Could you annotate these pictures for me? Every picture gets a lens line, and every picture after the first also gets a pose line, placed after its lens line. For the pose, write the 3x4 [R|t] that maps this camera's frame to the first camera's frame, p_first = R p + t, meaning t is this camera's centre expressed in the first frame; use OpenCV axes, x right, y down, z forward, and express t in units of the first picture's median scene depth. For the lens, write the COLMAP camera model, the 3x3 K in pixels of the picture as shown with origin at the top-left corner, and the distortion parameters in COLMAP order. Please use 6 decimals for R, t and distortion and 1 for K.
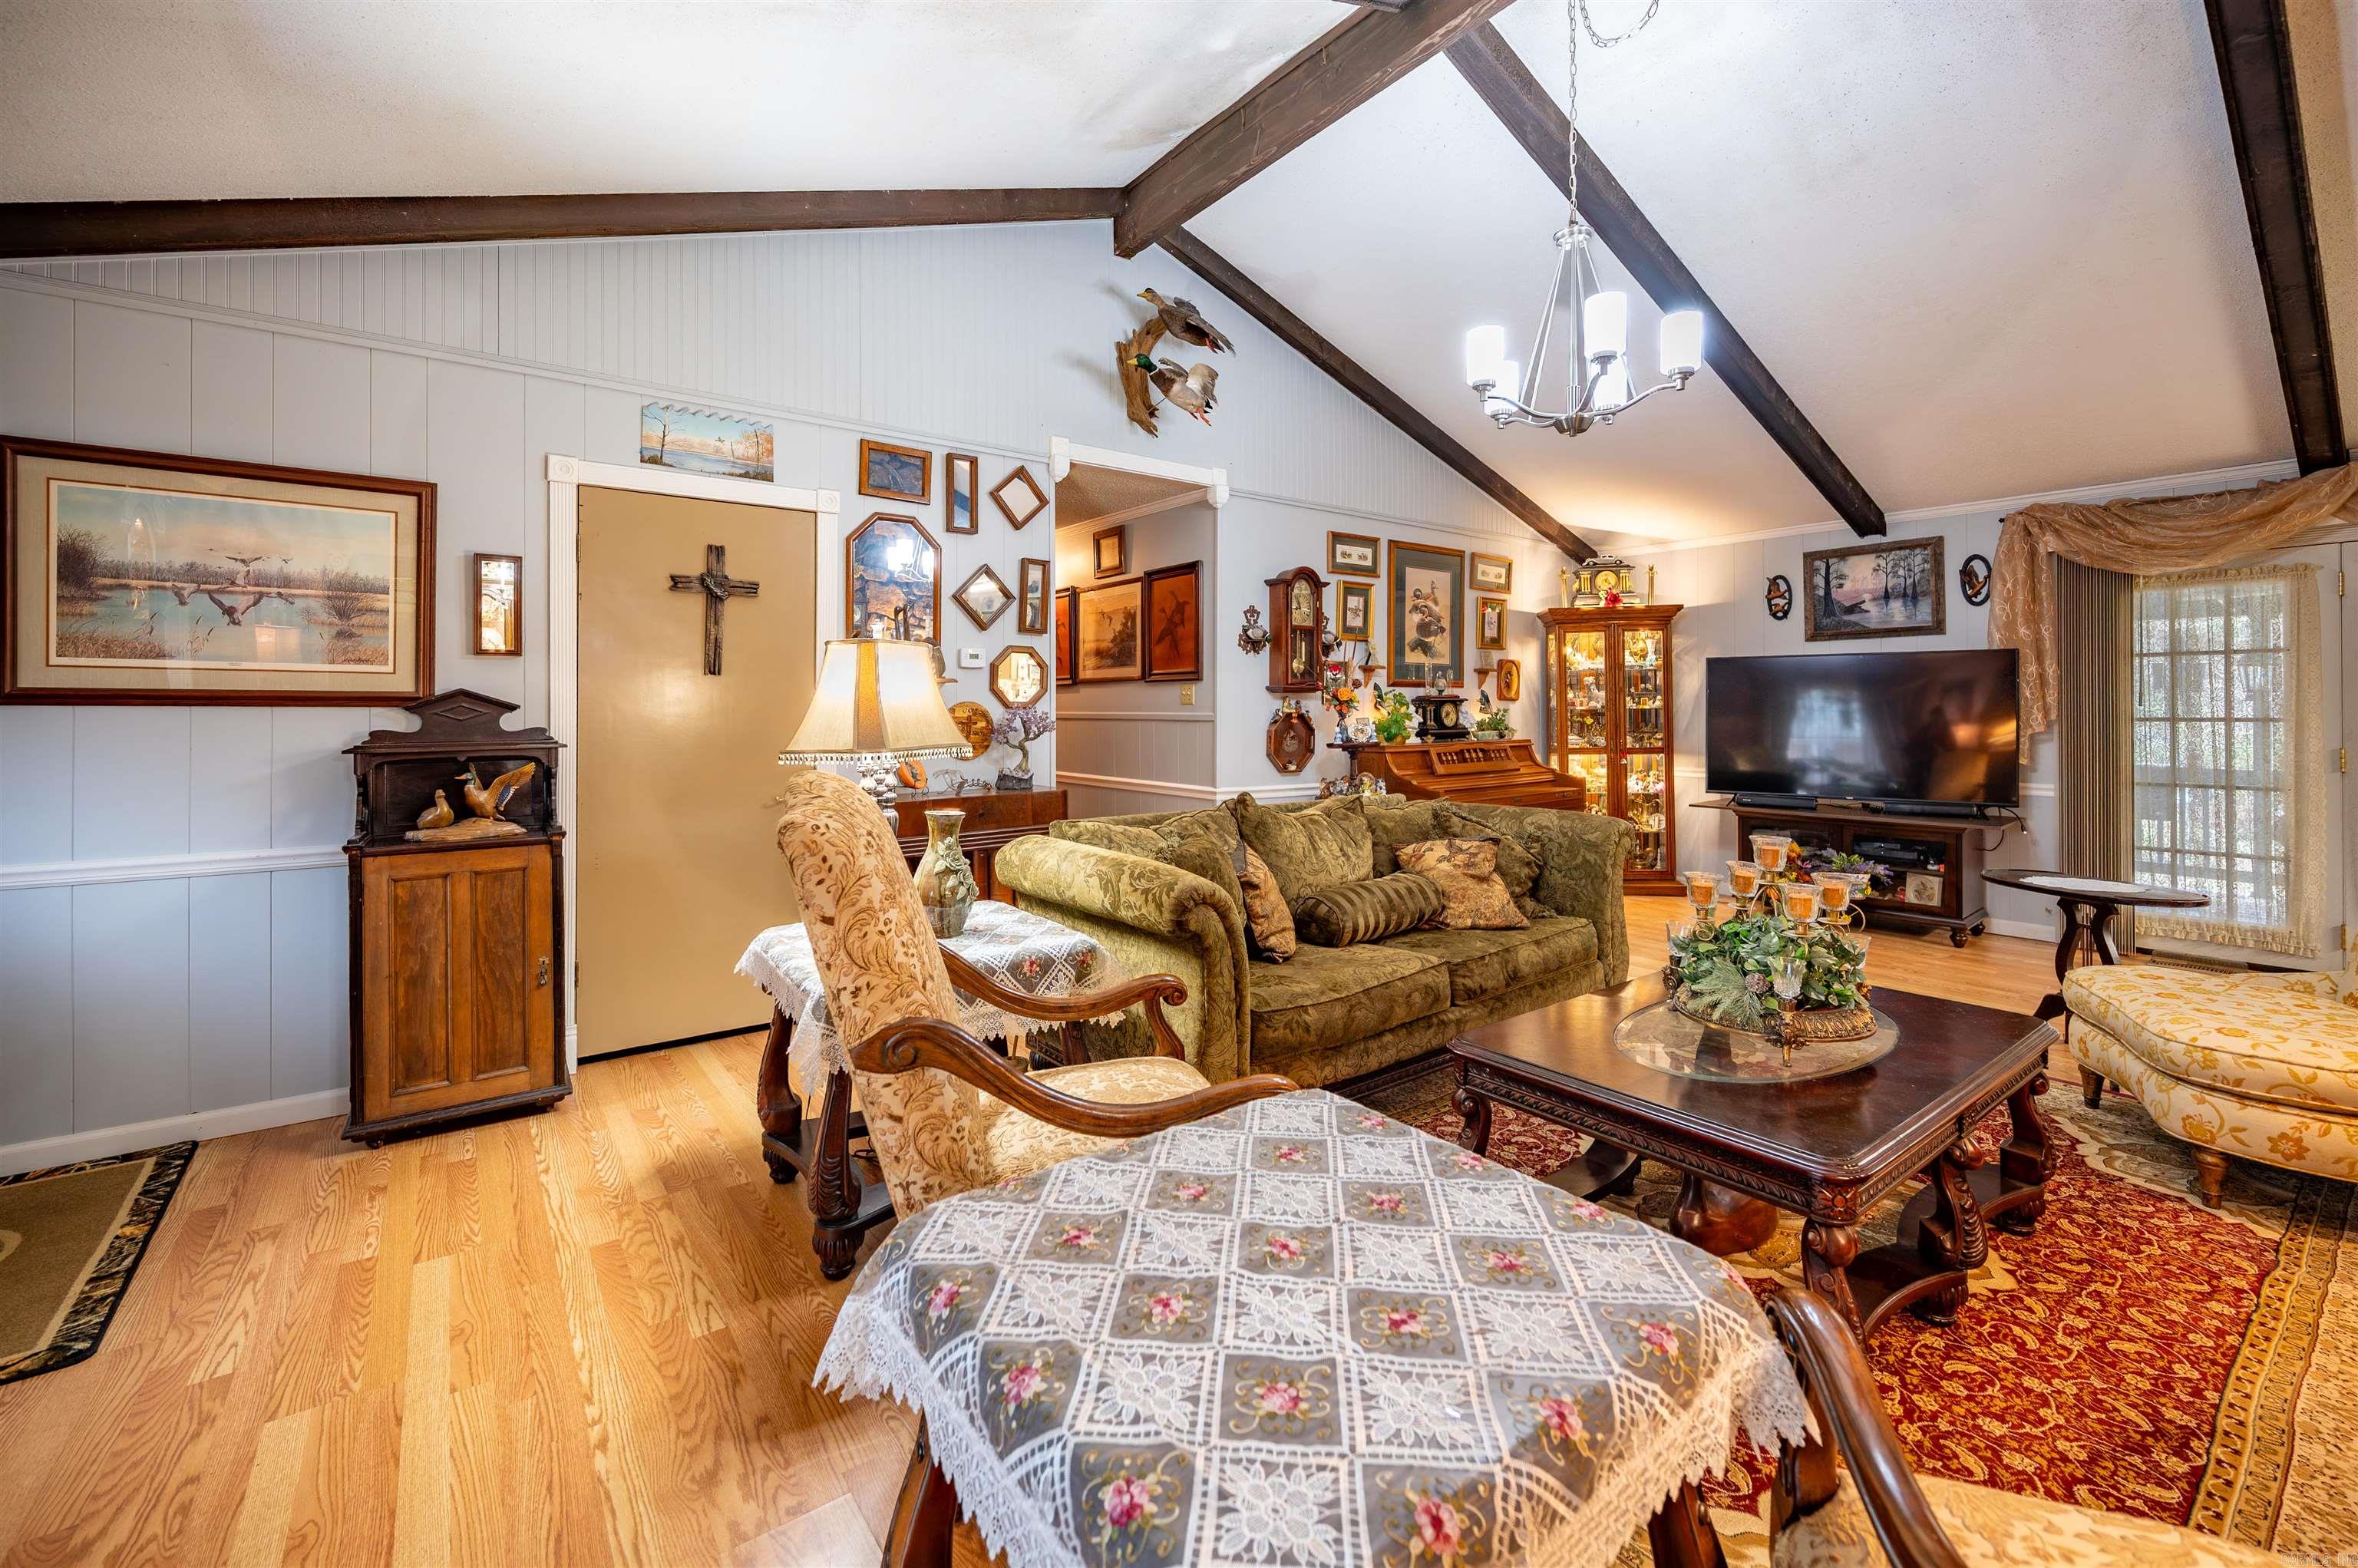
lens RADIAL K [[978.1, 0, 1166.8], [0, 978.1, 664.5], [0, 0, 1]] dist [0.000444, -0.000508]
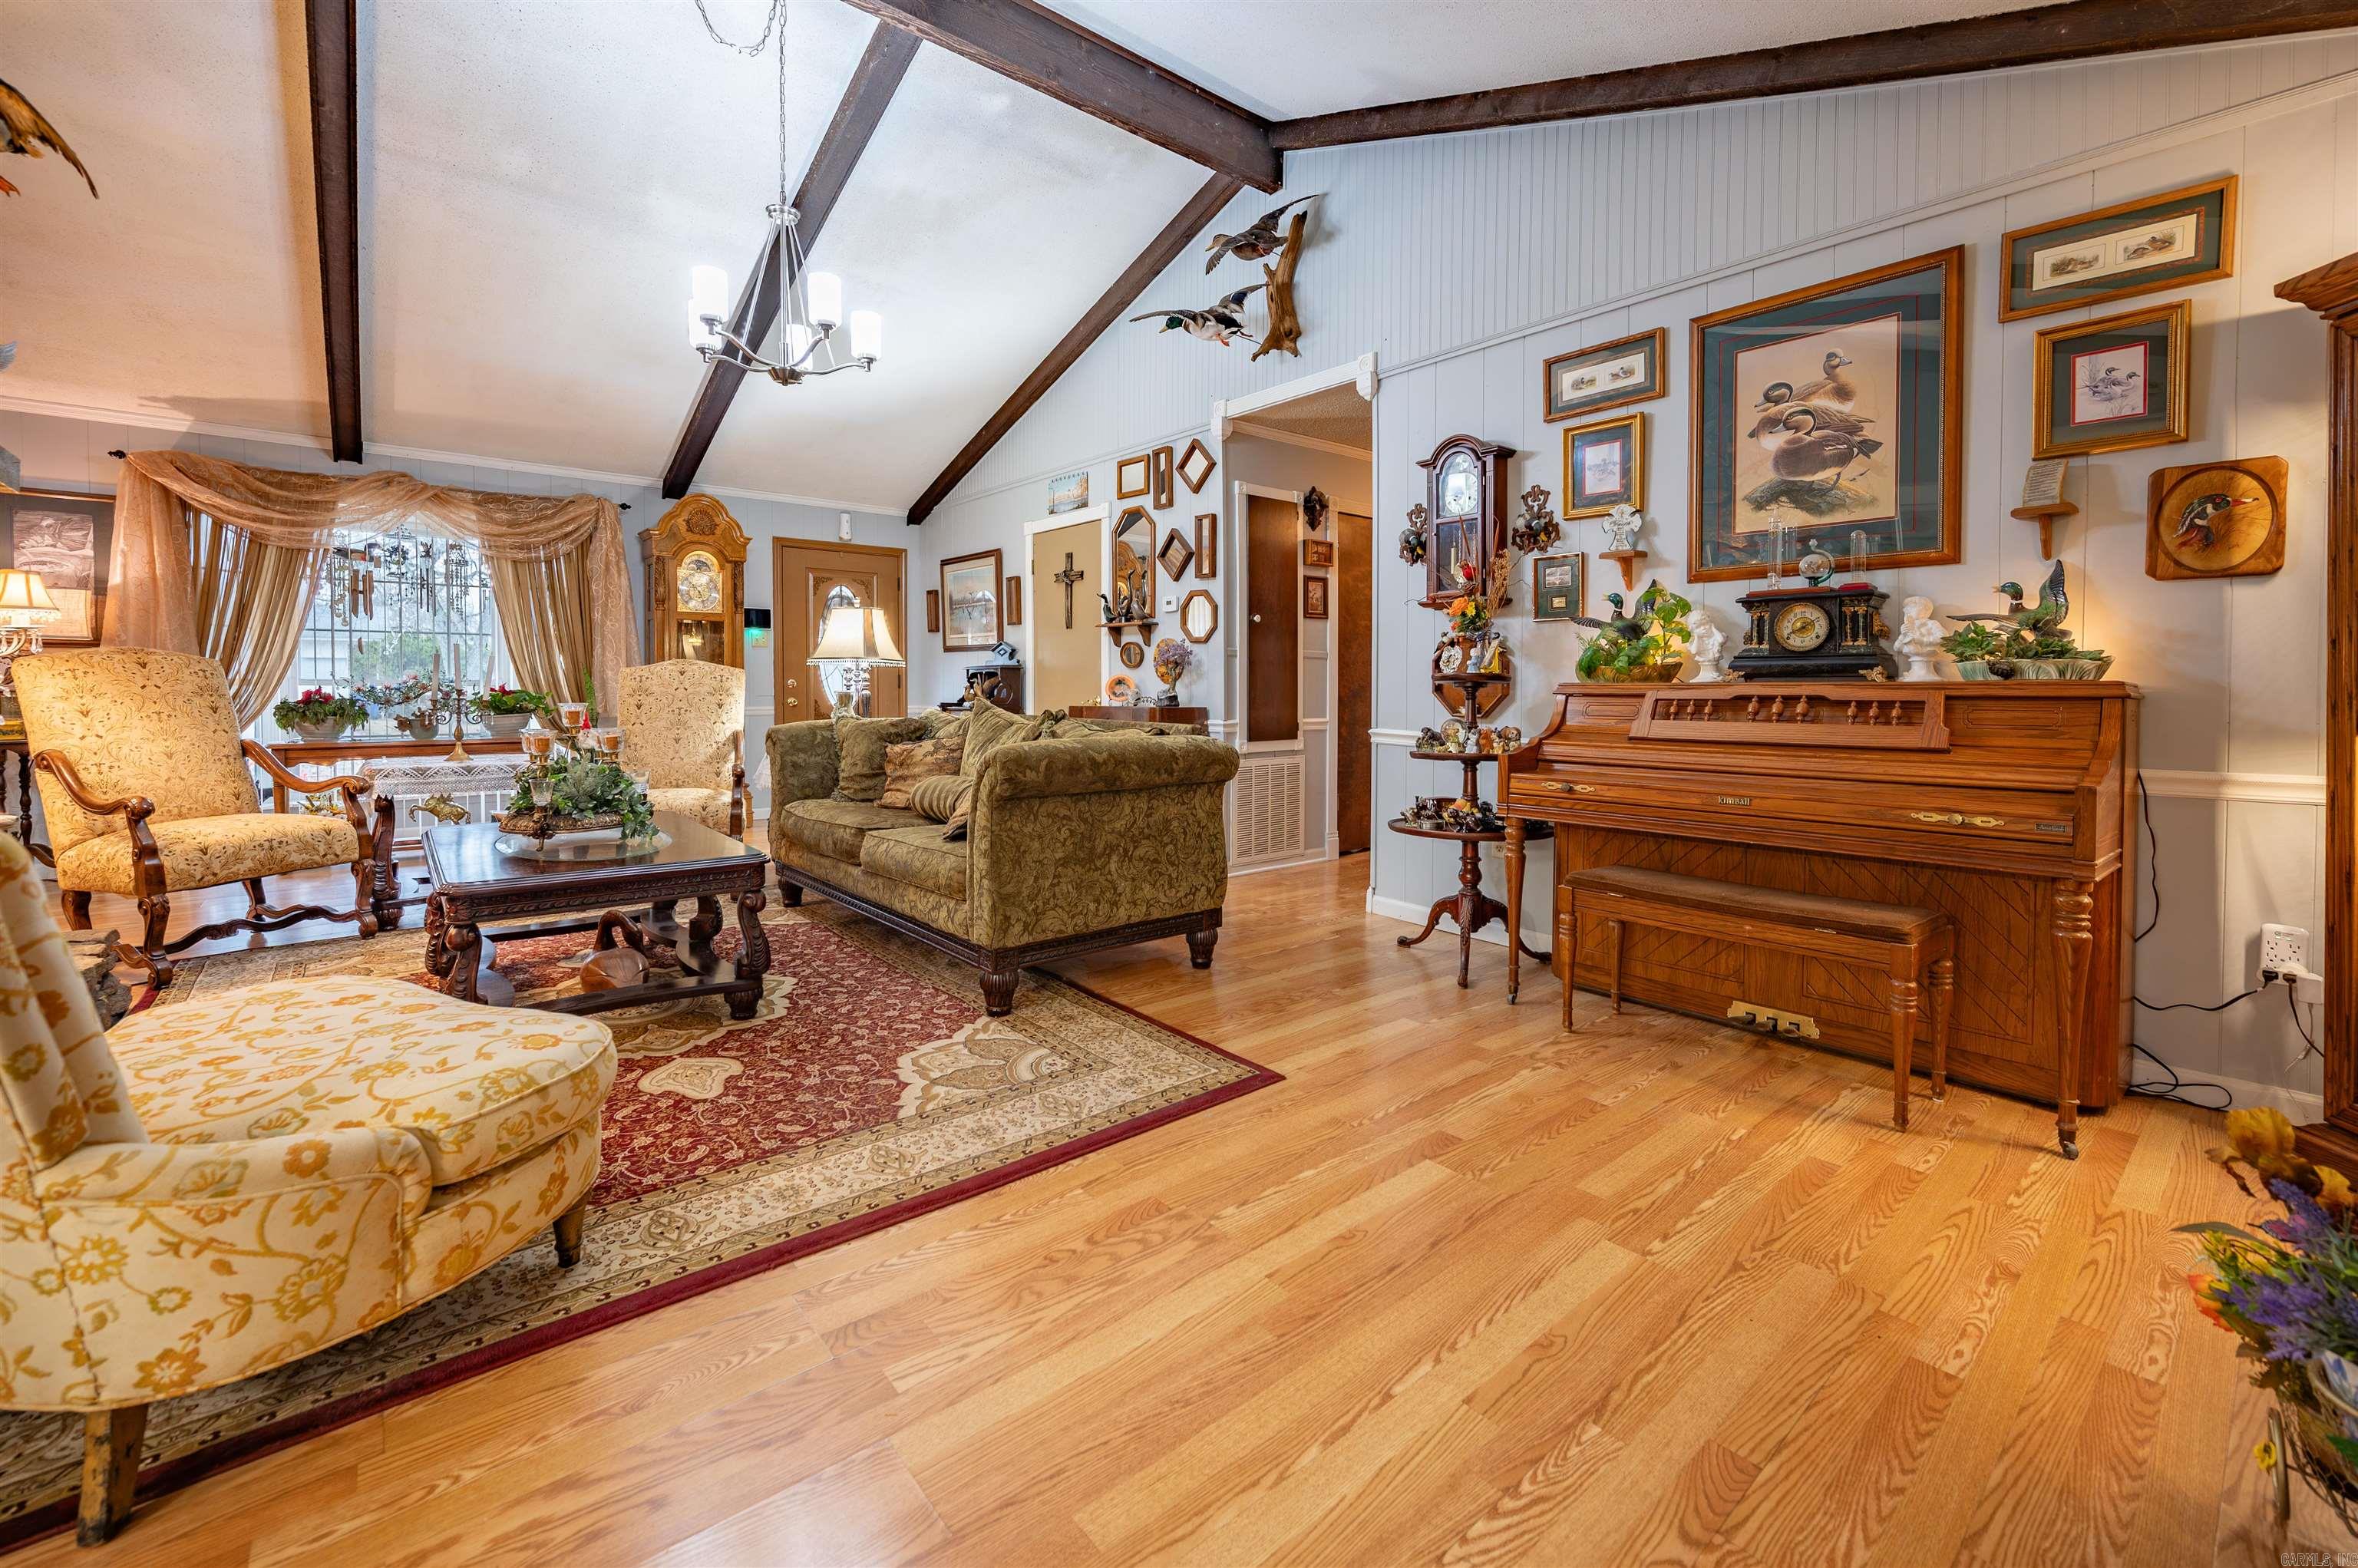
lens RADIAL K [[978.1, 0, 1175.8], [0, 978.1, 702.9], [0, 0, 1]] dist [0.000444, -0.000508]
pose [[0.053875, 0.020110, -0.998345, 1.284015], [0.040143, 0.998945, 0.022288, 0.111616], [0.997740, -0.041277, 0.053011, 1.104558]]
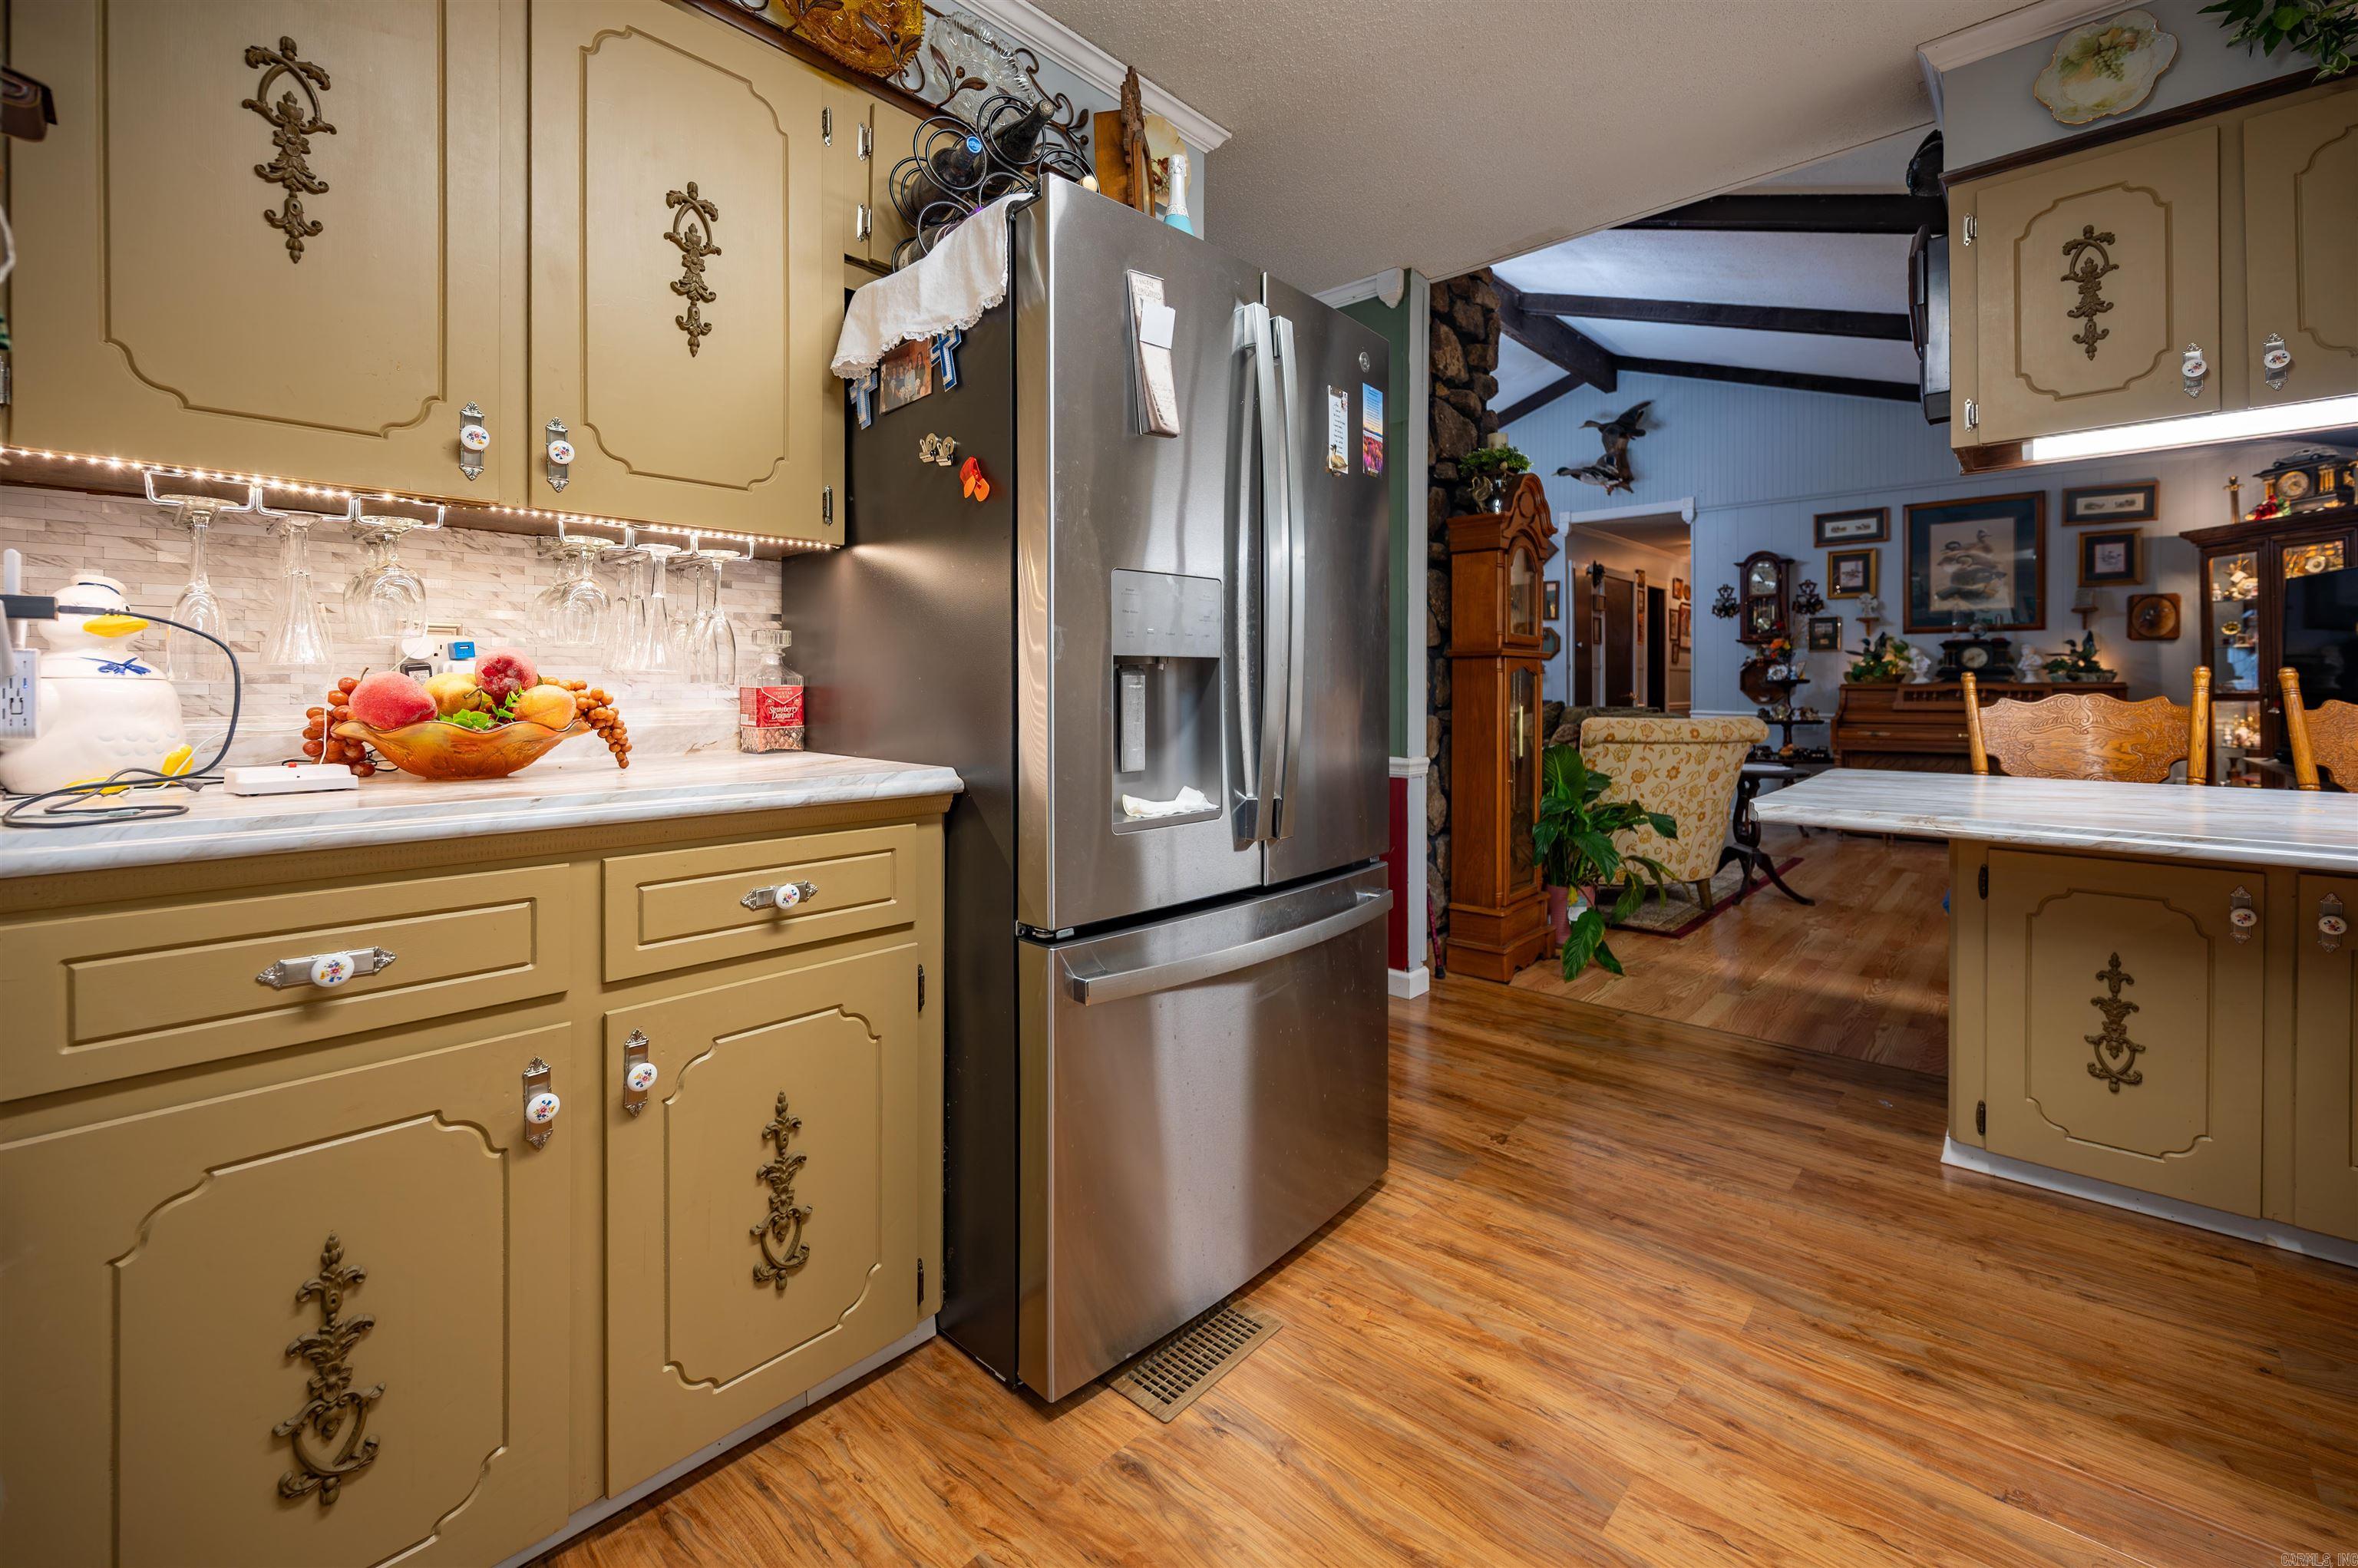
lens RADIAL K [[978.1, 0, 1189.7], [0, 978.1, 685.9], [0, 0, 1]] dist [0.000444, -0.000508]
pose [[0.189149, 0.003913, -0.981941, 1.973511], [0.048031, 0.998758, 0.013232, 0.046321], [0.980773, -0.049666, 0.188726, -0.071591]]
